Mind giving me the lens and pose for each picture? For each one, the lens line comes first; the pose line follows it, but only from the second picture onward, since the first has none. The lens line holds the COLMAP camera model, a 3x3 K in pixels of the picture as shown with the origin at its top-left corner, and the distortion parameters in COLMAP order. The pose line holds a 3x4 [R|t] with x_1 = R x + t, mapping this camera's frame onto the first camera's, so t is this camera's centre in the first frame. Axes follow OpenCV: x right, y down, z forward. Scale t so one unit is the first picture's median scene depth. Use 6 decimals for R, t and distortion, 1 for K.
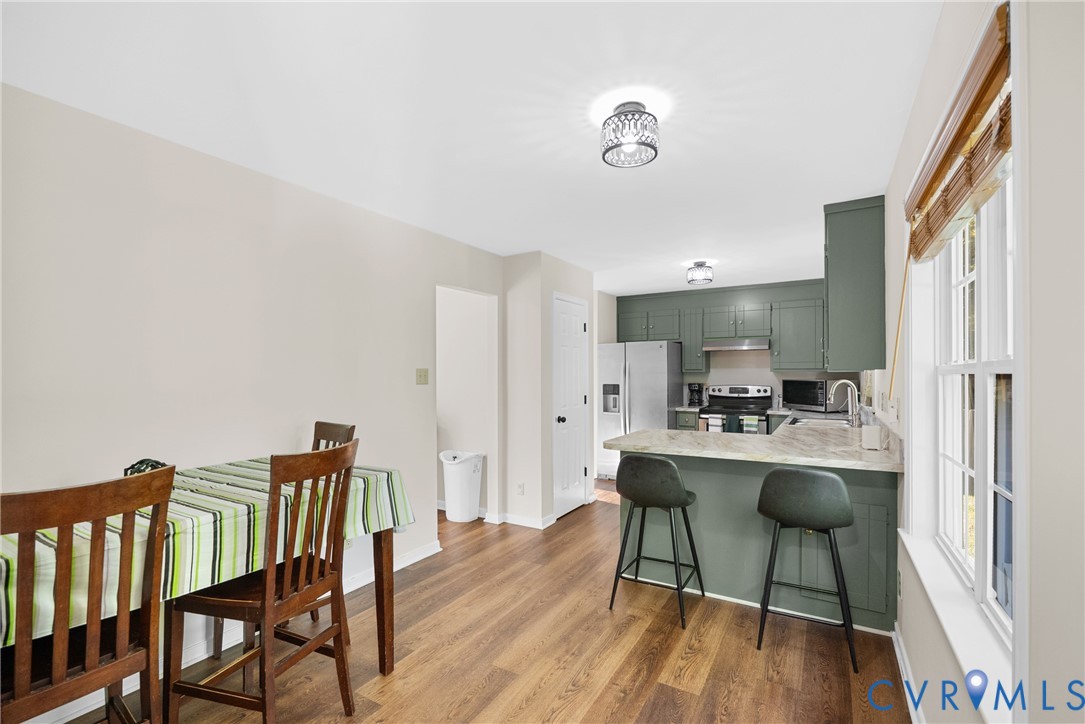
lens RADIAL K [[475.3, 0, 548.0], [0, 475.3, 365.8], [0, 0, 1]] dist [-0.003985, -0.000821]
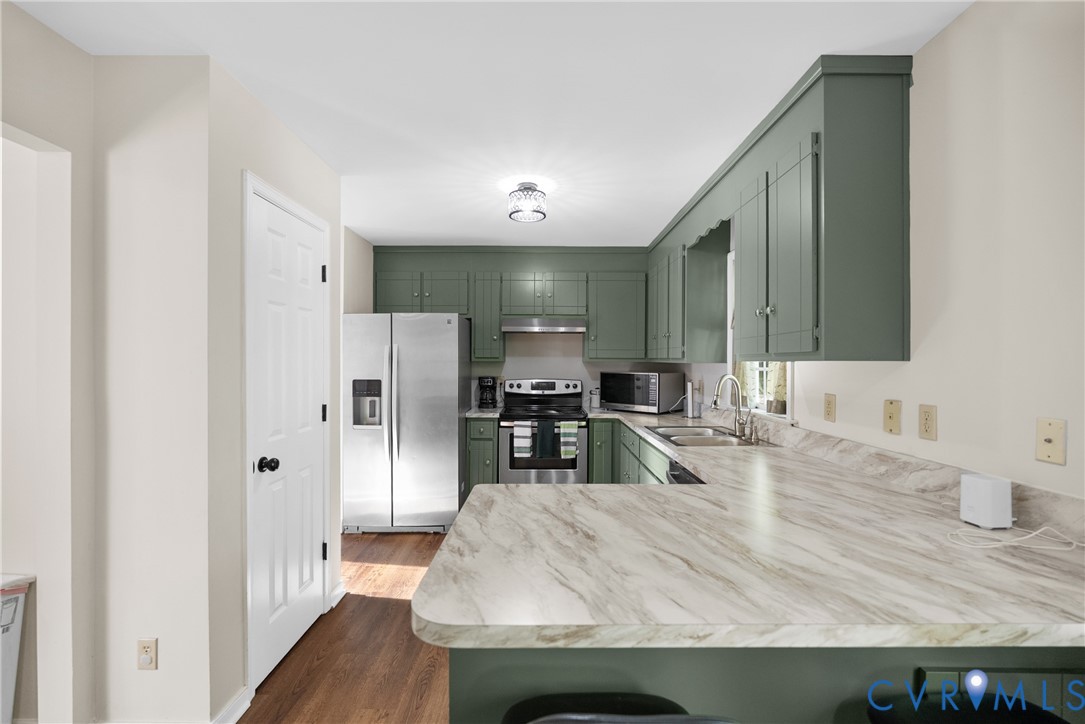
lens RADIAL K [[482.1, 0, 541.6], [0, 482.1, 370.2], [0, 0, 1]] dist [-0.000704, -0.000240]
pose [[0.869428, -0.000731, 0.494060, 0.020214], [-0.015220, 0.999485, 0.028263, 0.005179], [-0.493826, -0.032092, 0.868968, 0.345723]]
